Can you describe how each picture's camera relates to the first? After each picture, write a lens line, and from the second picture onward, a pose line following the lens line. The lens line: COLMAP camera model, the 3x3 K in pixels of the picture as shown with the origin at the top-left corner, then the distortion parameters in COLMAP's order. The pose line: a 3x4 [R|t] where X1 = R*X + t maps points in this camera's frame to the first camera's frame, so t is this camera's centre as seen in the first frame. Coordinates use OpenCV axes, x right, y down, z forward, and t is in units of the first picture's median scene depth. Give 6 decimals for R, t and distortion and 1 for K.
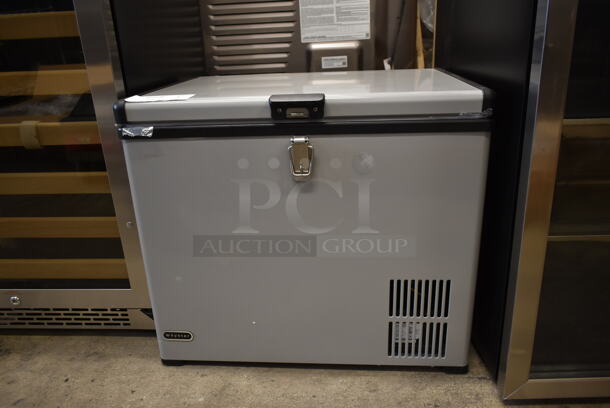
lens RADIAL K [[465.3, 0, 305.0], [0, 465.3, 204.0], [0, 0, 1]] dist [-0.004933, 0.001843]
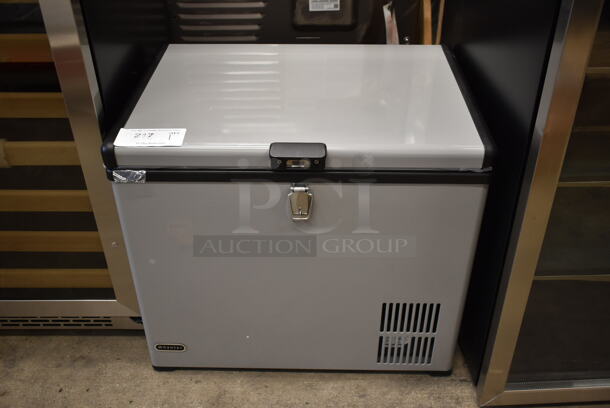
lens RADIAL K [[615.1, 0, 305.0], [0, 615.1, 204.0], [0, 0, 1]] dist [0.004343, -0.007846]
pose [[0.997451, -0.007028, 0.071007, -0.077875], [-0.011918, 0.964750, 0.262897, -0.377008], [-0.070352, -0.263073, 0.962208, -0.221653]]
